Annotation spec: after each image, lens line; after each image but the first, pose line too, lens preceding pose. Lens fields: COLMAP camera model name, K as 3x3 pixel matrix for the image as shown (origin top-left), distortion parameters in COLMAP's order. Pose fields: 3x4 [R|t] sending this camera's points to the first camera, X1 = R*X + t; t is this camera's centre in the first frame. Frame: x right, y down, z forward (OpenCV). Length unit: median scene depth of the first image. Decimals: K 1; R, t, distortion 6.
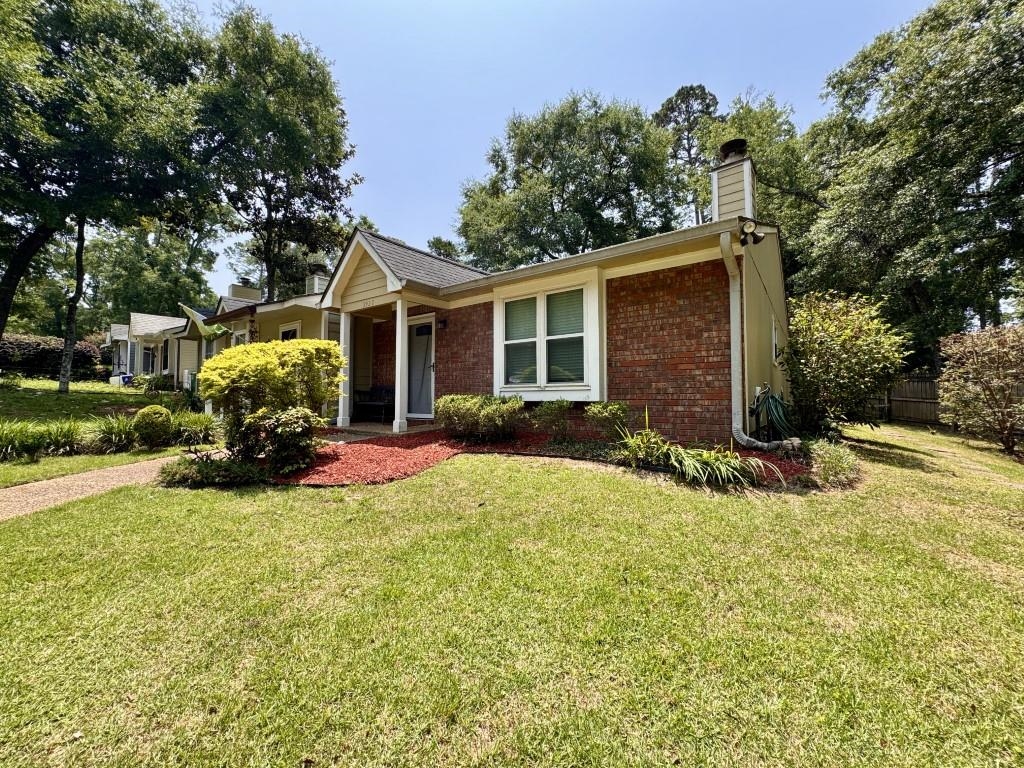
lens RADIAL K [[410.1, 0, 510.9], [0, 410.1, 383.1], [0, 0, 1]] dist [-0.000437, 0.000220]
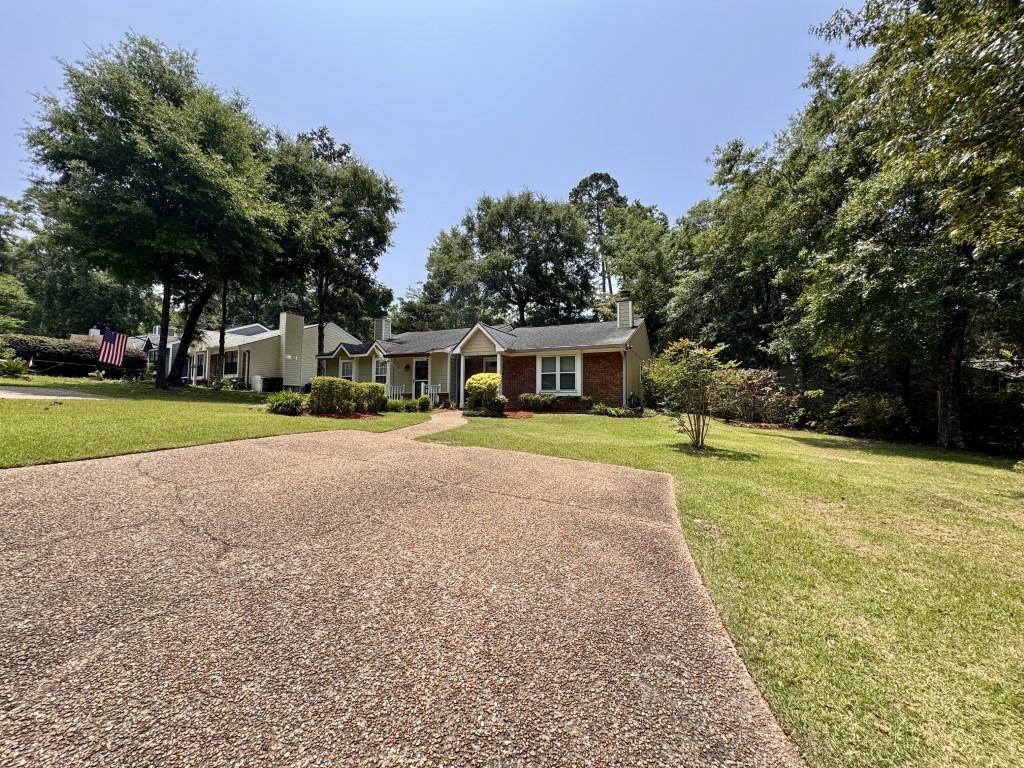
lens RADIAL K [[410.1, 0, 510.9], [0, 410.1, 383.1], [0, 0, 1]] dist [-0.000437, 0.000220]
pose [[0.975888, 0.021437, 0.217216, -0.871144], [-0.018062, 0.999684, -0.017511, 0.011197], [-0.217522, 0.013165, 0.975967, -1.661001]]
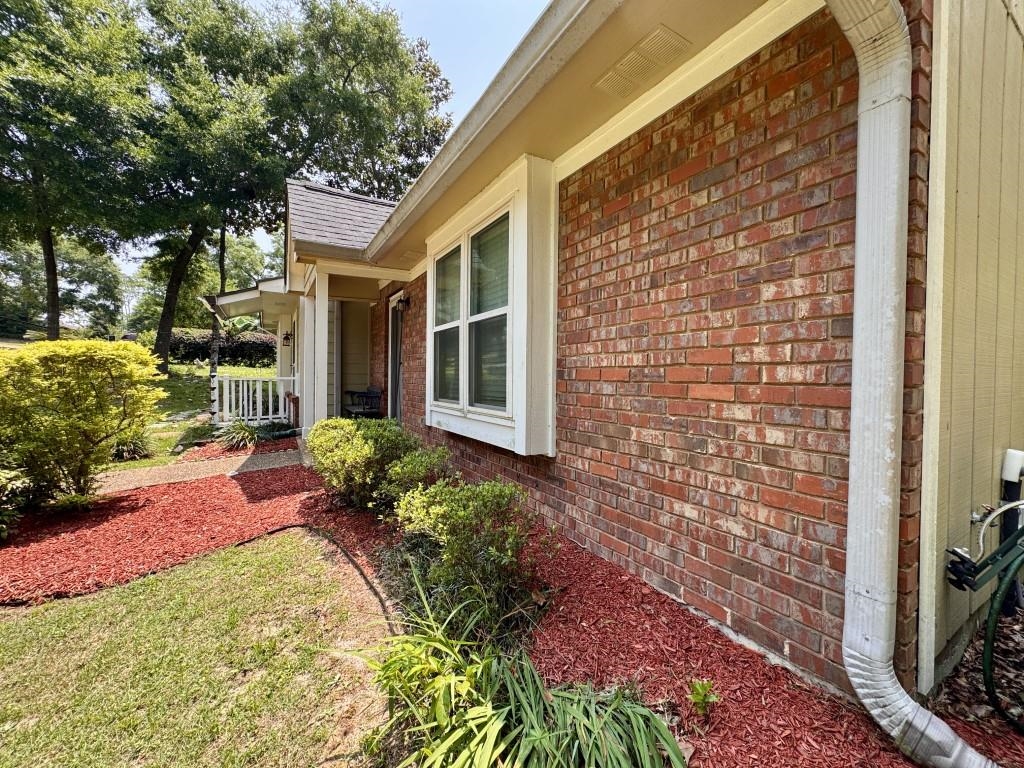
lens RADIAL K [[409.1, 0, 511.0], [0, 409.1, 383.8], [0, 0, 1]] dist [-0.004359, 0.000729]
pose [[0.923830, 0.015349, -0.382494, 0.368626], [0.005392, 0.998575, 0.053094, -0.059229], [0.382764, -0.051112, 0.922431, 0.573094]]
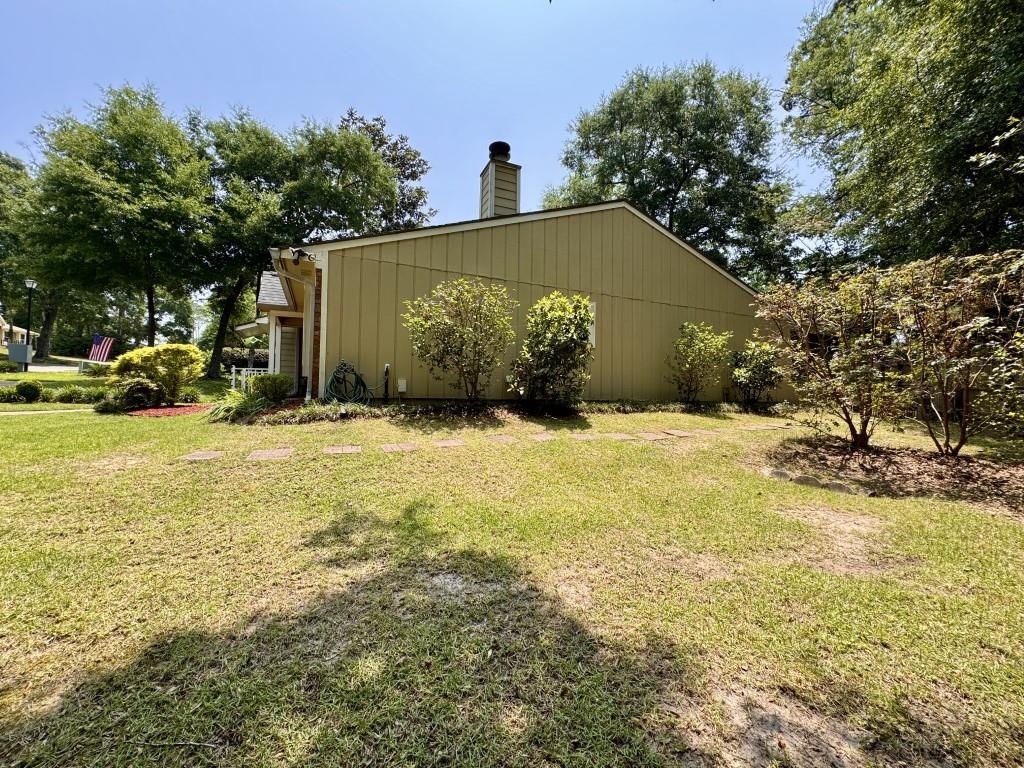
lens RADIAL K [[409.1, 0, 511.0], [0, 409.1, 383.8], [0, 0, 1]] dist [-0.004359, 0.000729]
pose [[0.882452, -0.004156, -0.470383, 1.533811], [0.006377, 0.999975, 0.003129, 0.069669], [0.470359, -0.005761, 0.882457, 0.067501]]
